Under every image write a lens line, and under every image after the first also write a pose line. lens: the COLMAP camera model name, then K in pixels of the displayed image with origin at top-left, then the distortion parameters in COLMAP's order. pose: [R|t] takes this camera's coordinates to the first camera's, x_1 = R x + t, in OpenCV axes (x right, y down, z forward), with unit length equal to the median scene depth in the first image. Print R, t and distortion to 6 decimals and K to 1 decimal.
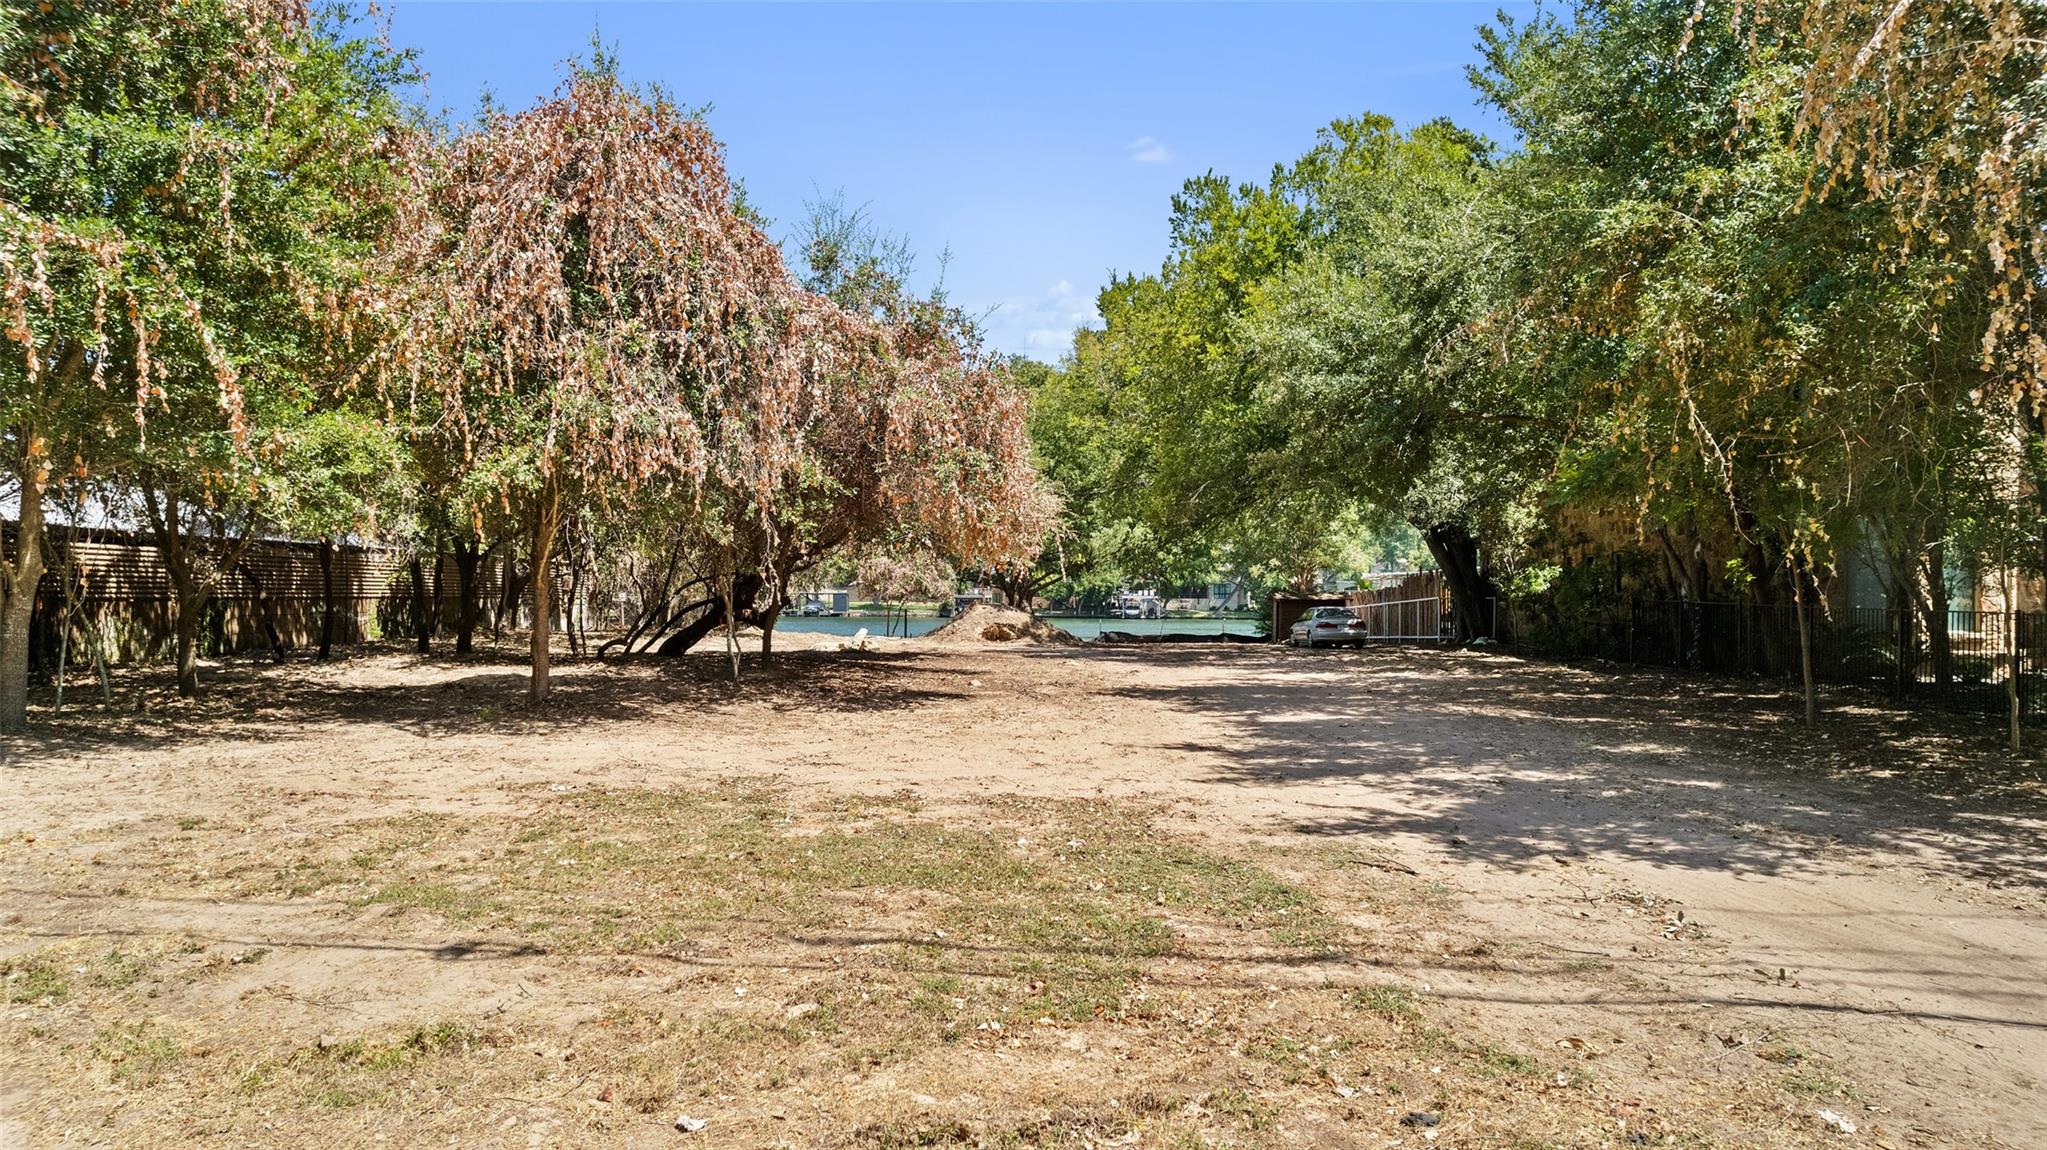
lens RADIAL K [[1319.2, 0, 1023.3], [0, 1319.2, 579.6], [0, 0, 1]] dist [-0.033998, 0.001957]
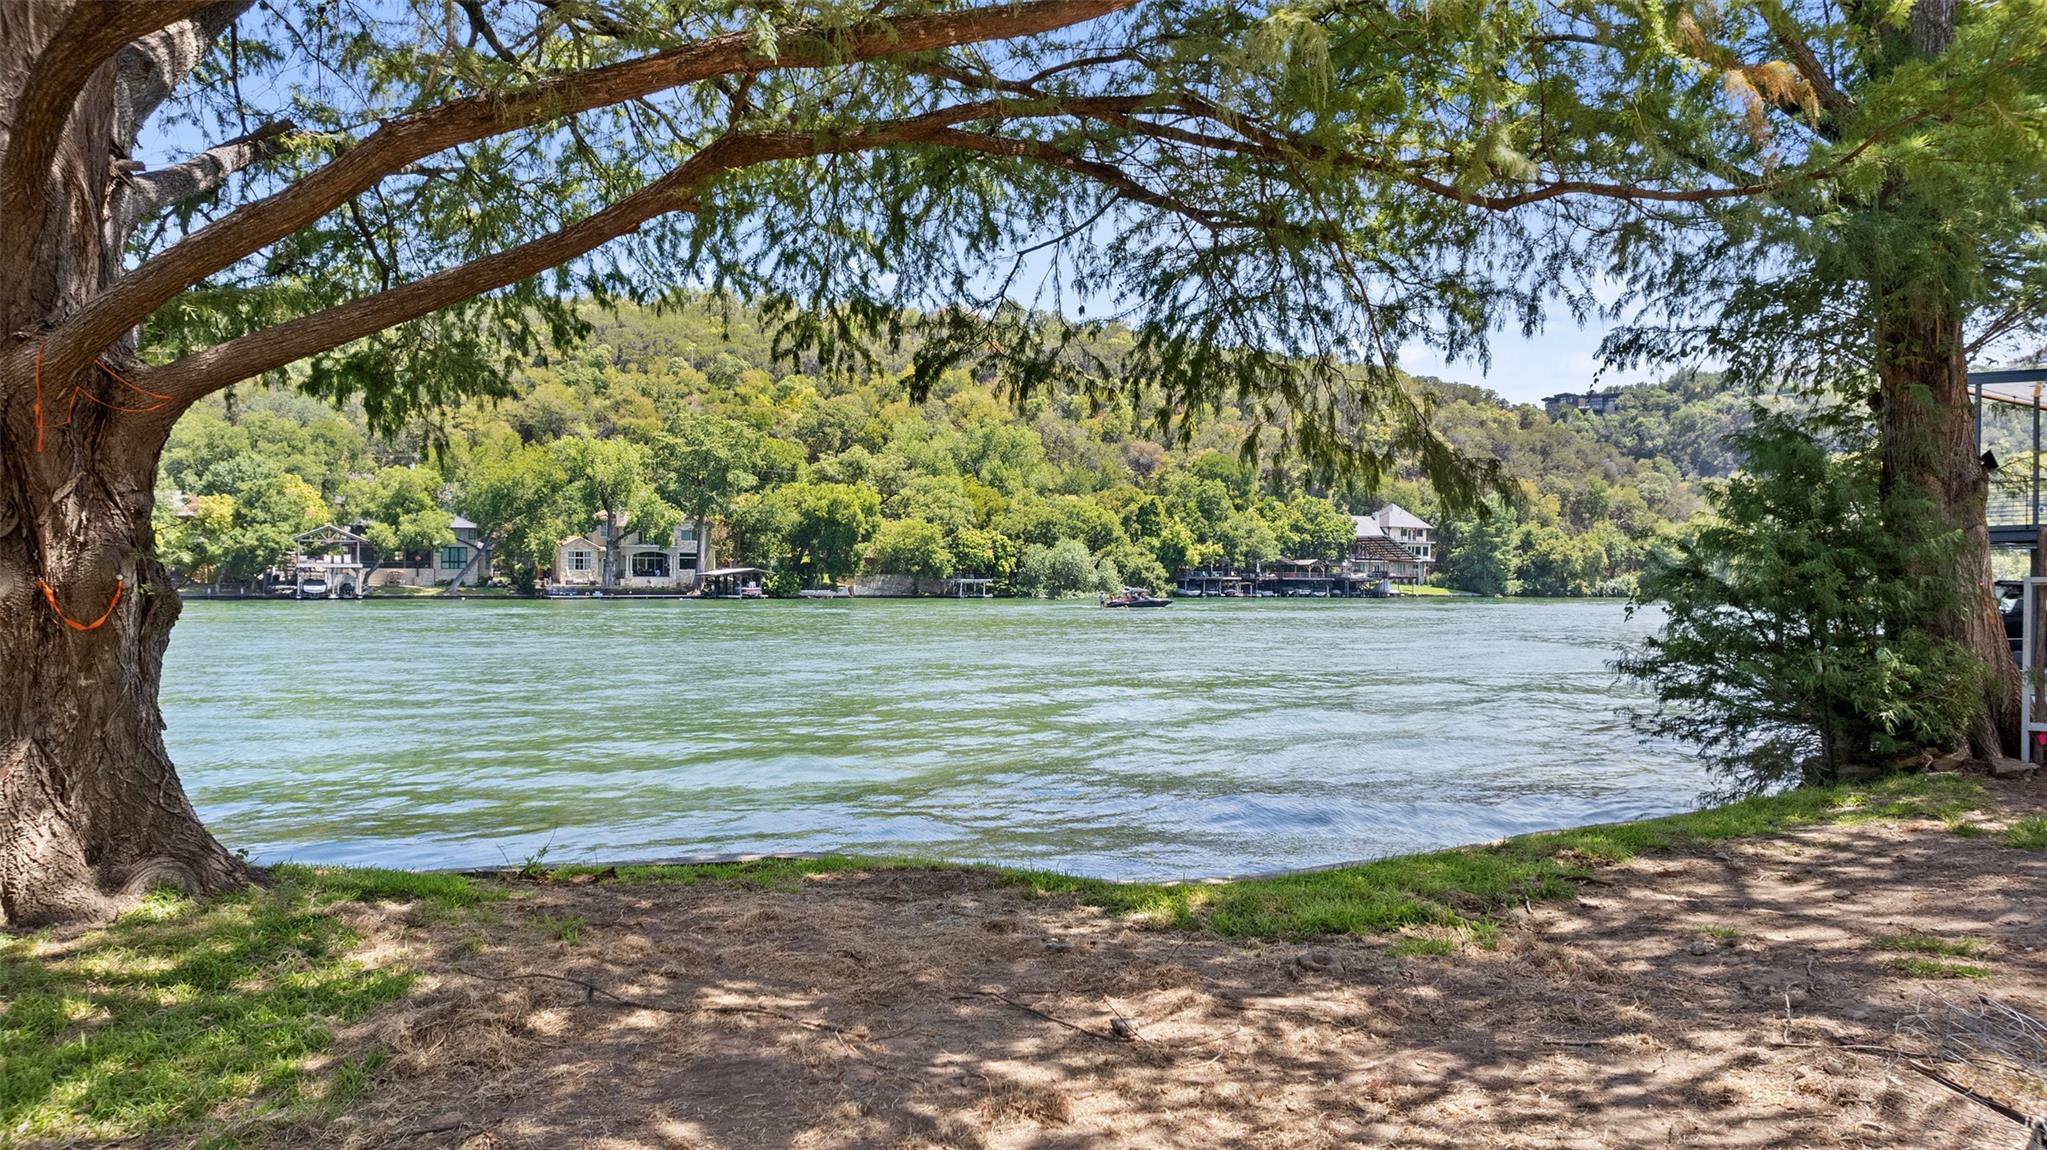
lens RADIAL K [[1319.2, 0, 1024.8], [0, 1319.2, 576.2], [0, 0, 1]] dist [-0.033998, 0.001957]
pose [[0.817170, -0.001064, 0.576396, 0.000133], [-0.009334, 0.999843, 0.015079, 0.005673], [-0.576321, -0.017702, 0.817032, 0.284681]]
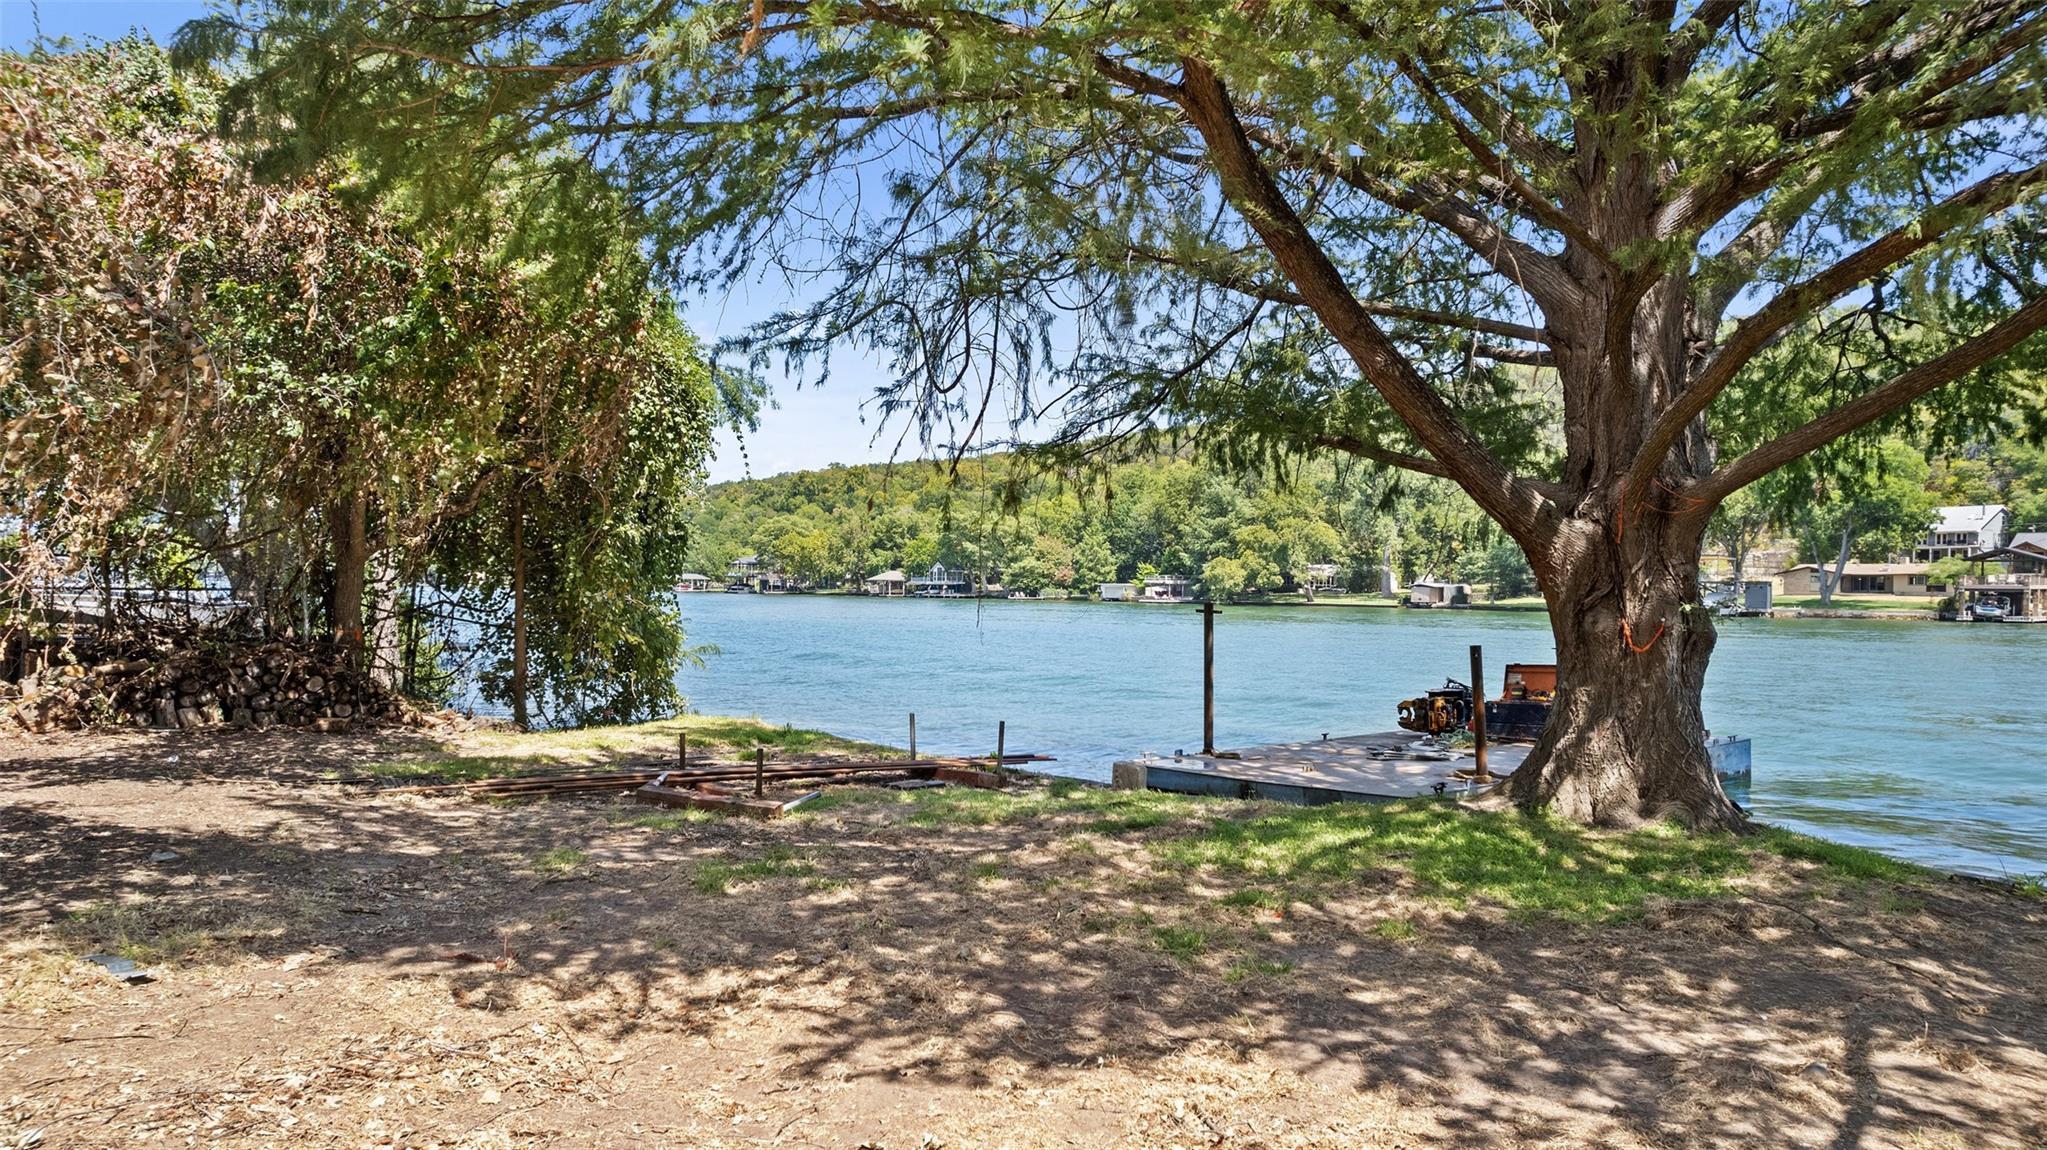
lens RADIAL K [[1319.2, 0, 1032.7], [0, 1319.2, 585.3], [0, 0, 1]] dist [-0.033998, 0.001957]
pose [[0.753041, 0.003179, -0.657966, 0.015322], [0.004273, 0.999944, 0.009722, 0.004438], [0.657960, -0.010133, 0.752985, 0.269316]]
